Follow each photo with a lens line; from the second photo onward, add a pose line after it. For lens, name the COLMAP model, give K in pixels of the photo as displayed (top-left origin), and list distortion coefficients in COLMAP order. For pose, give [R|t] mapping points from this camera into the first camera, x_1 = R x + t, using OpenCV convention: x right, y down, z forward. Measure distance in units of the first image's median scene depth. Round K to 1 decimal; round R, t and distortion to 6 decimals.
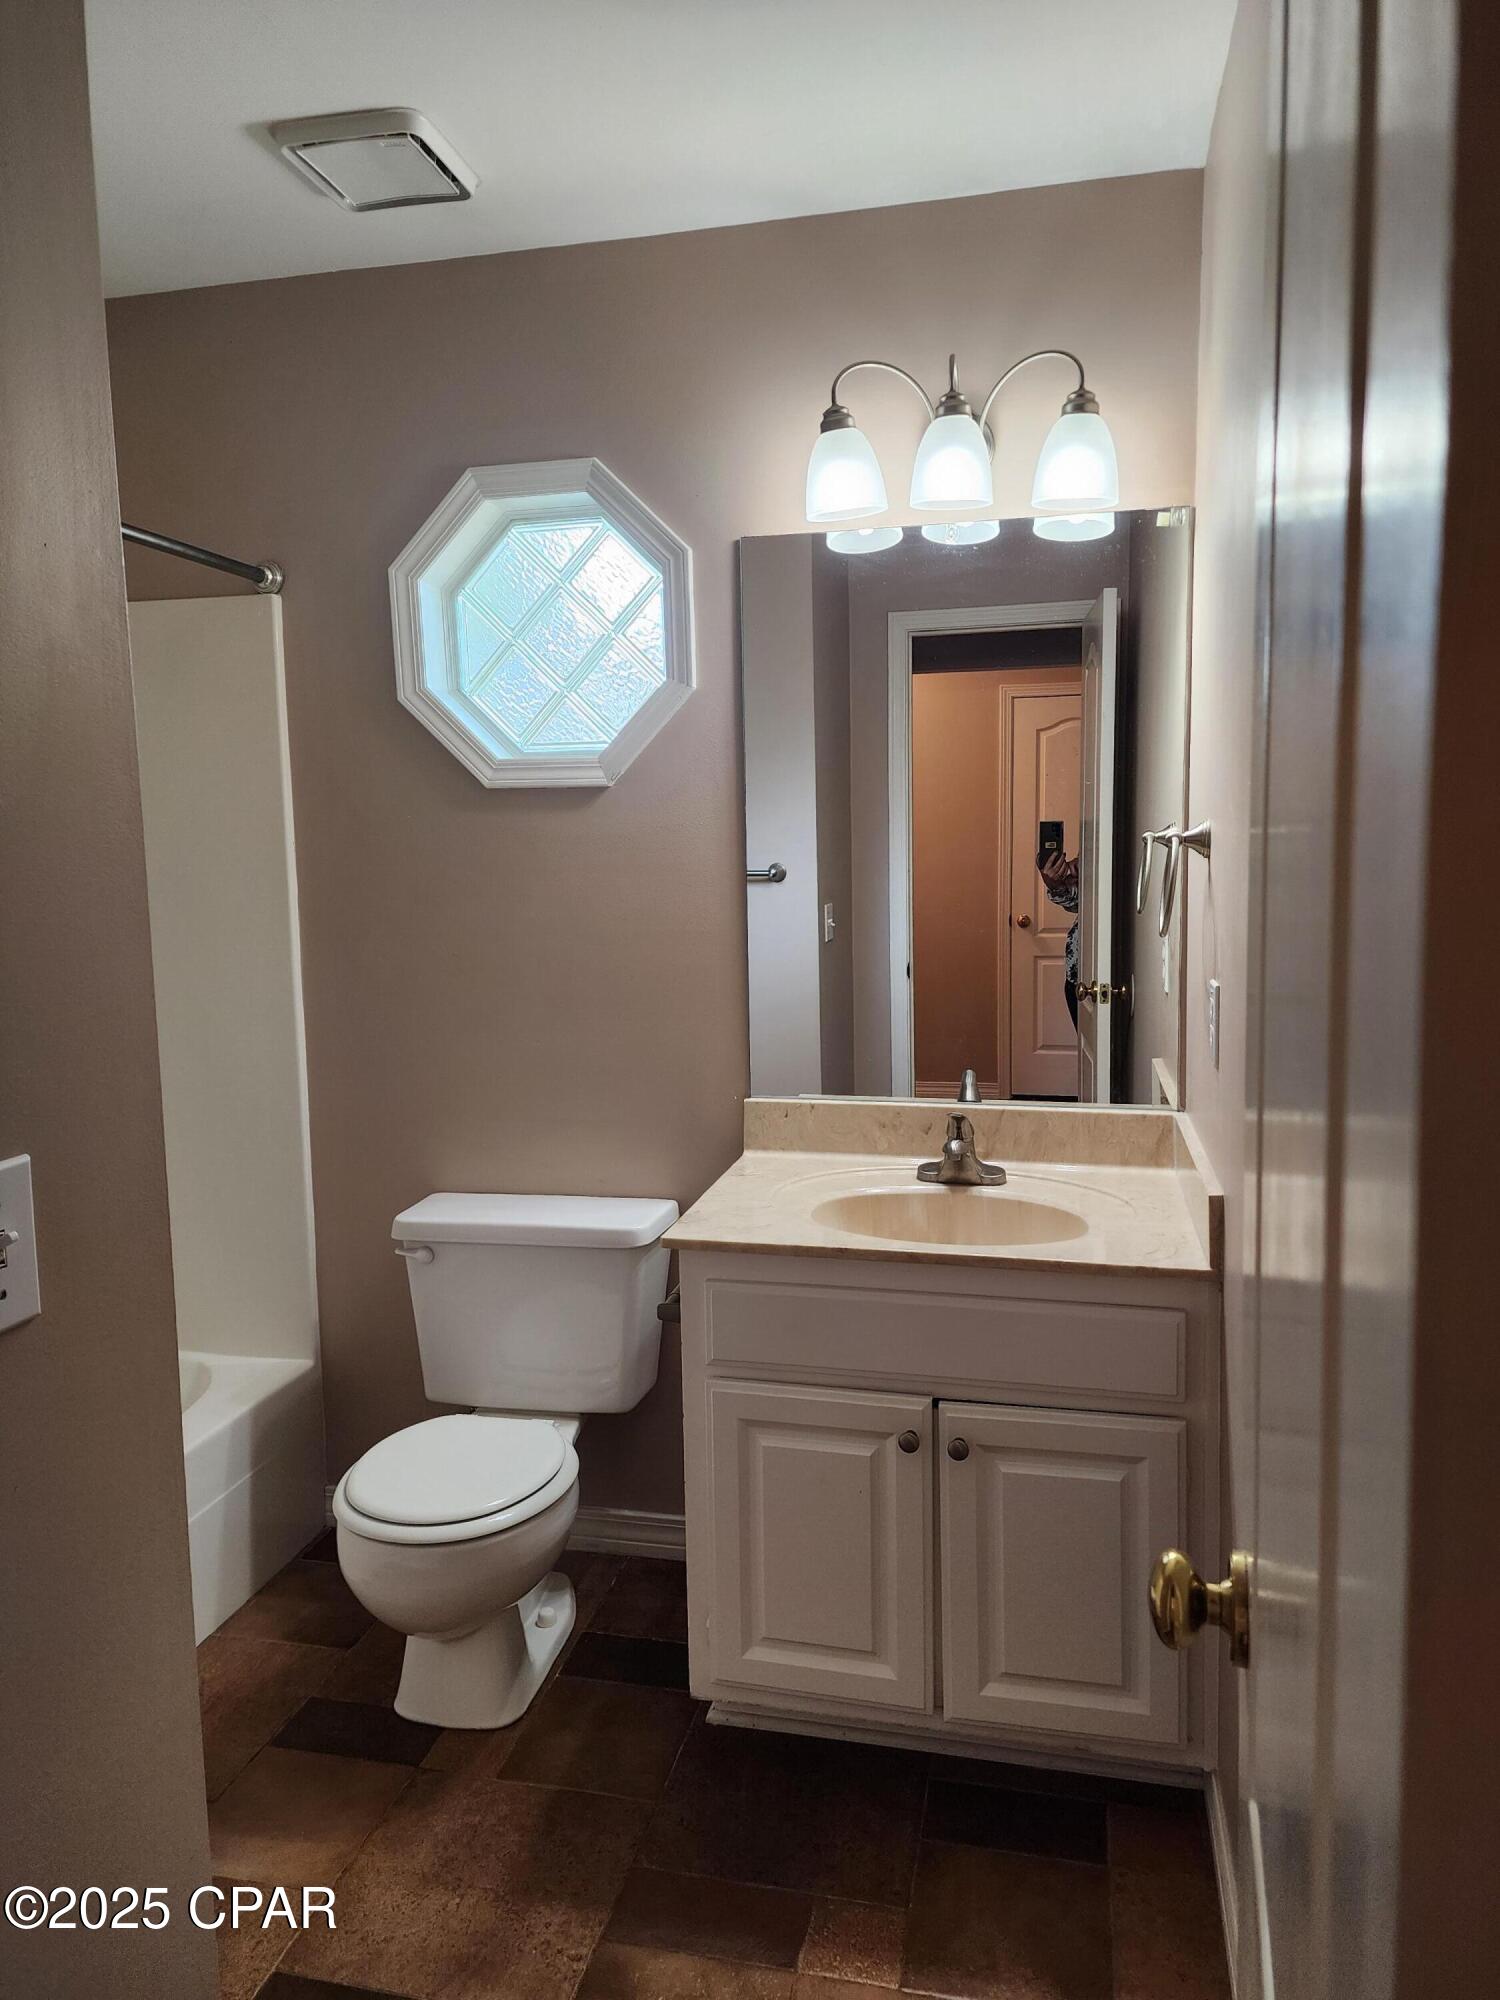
lens RADIAL K [[1352.0, 0, 783.1], [0, 1352.0, 1004.4], [0, 0, 1]] dist [0.068834, -0.061404]
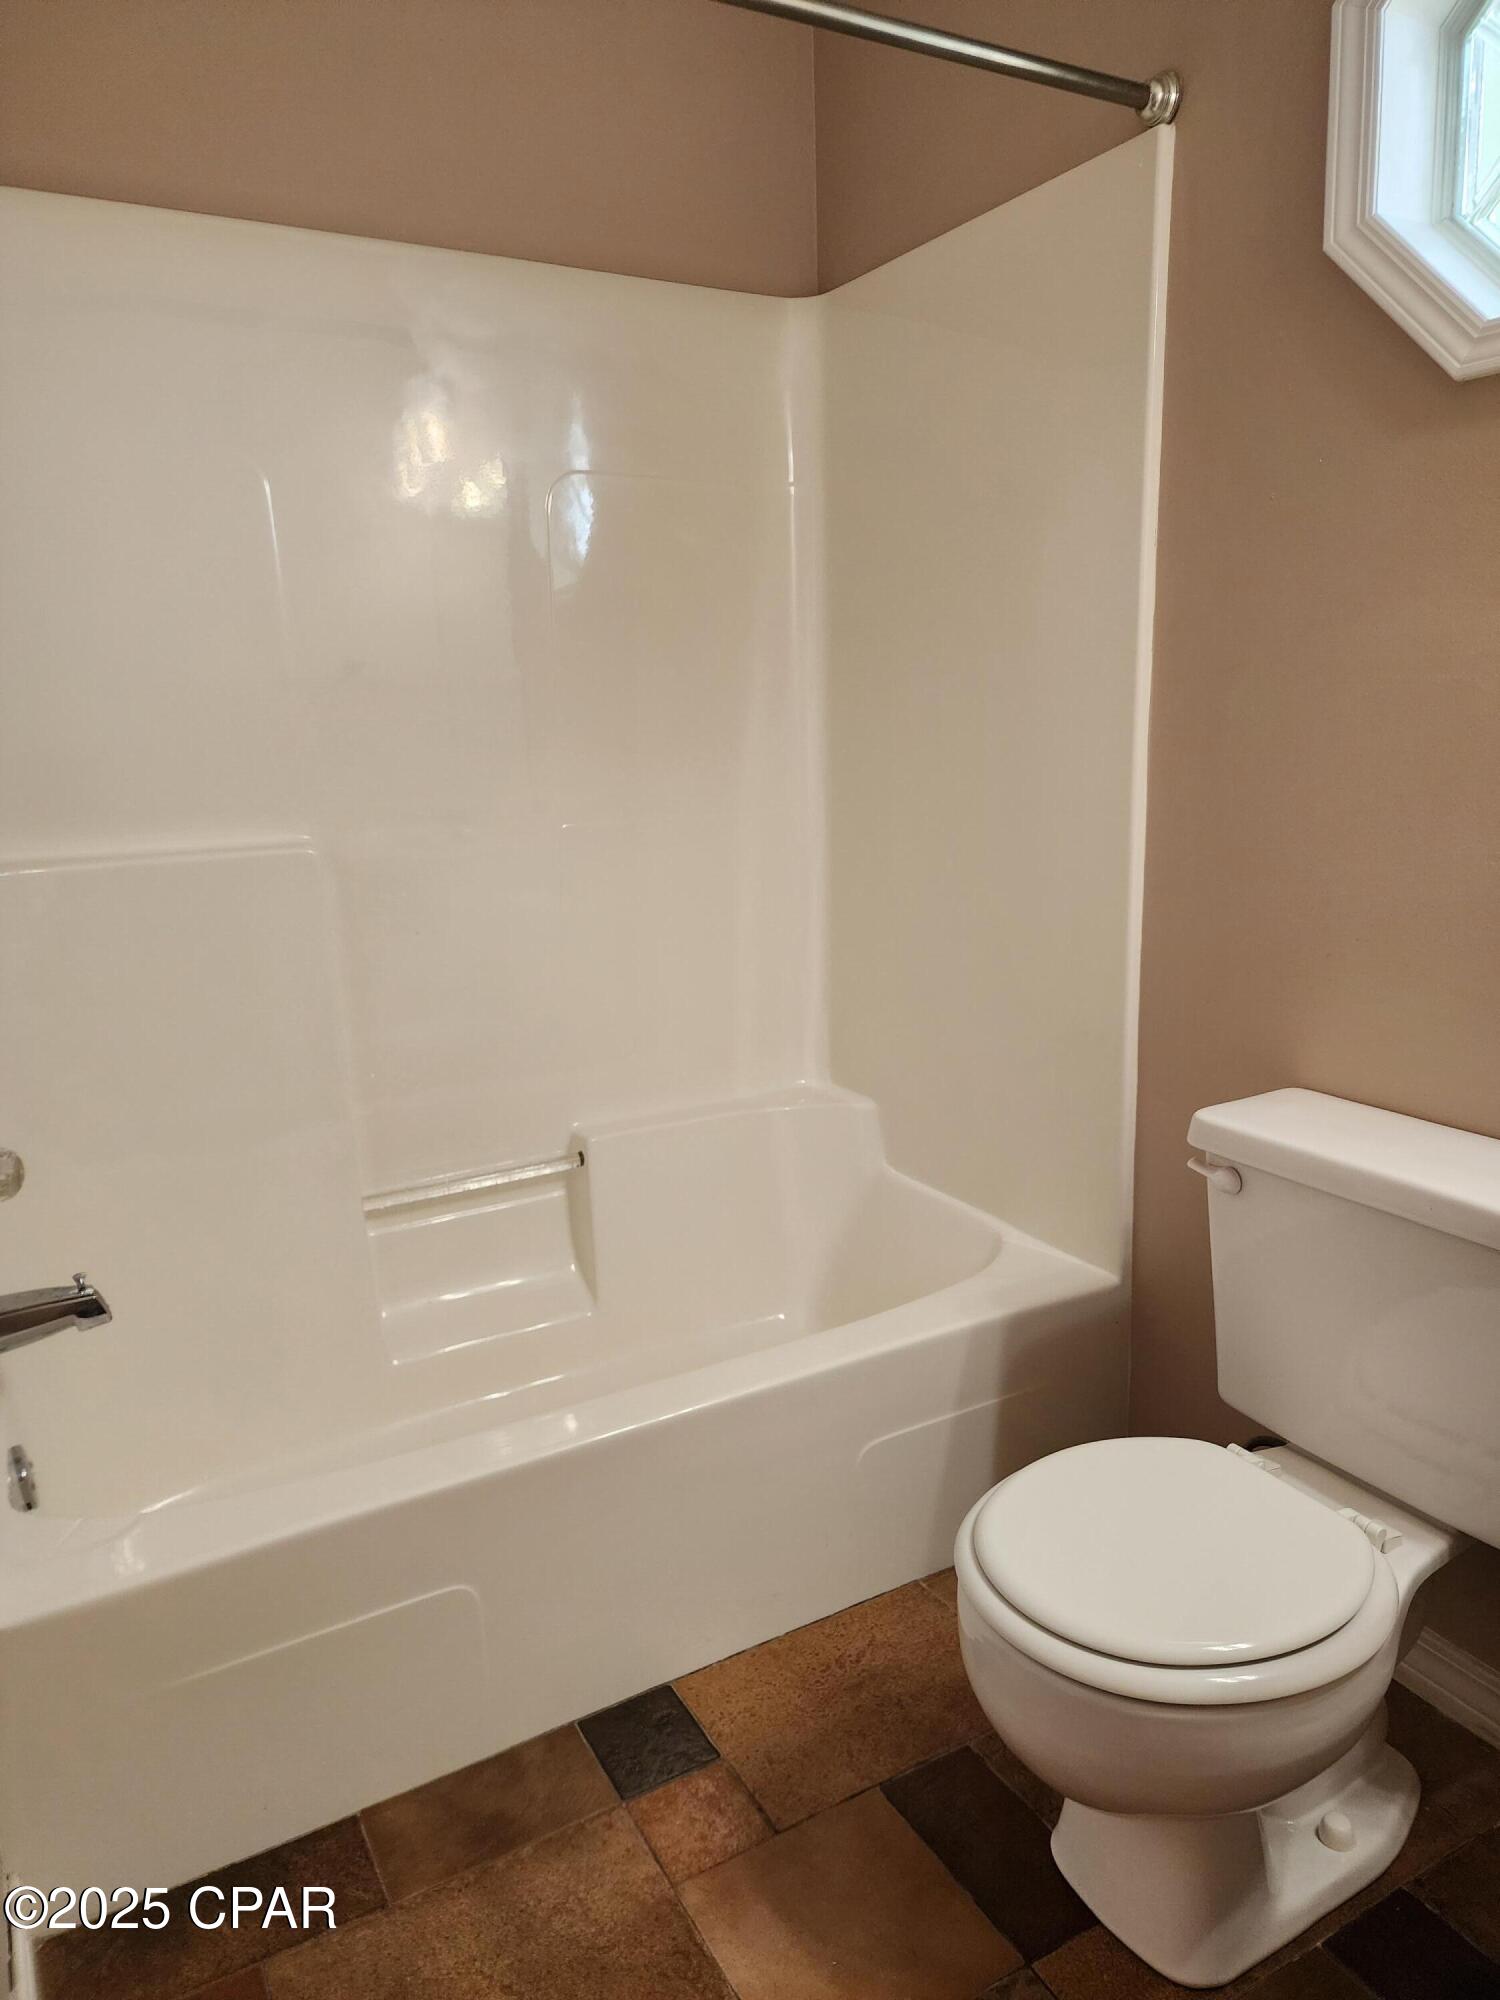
lens RADIAL K [[1352.0, 0, 736.9], [0, 1352.0, 998.8], [0, 0, 1]] dist [0.068834, -0.061404]
pose [[0.653335, 0.155356, -0.740958, 0.041979], [-0.065750, 0.986664, 0.148899, 0.022548], [0.754209, -0.048563, 0.654837, 0.425767]]
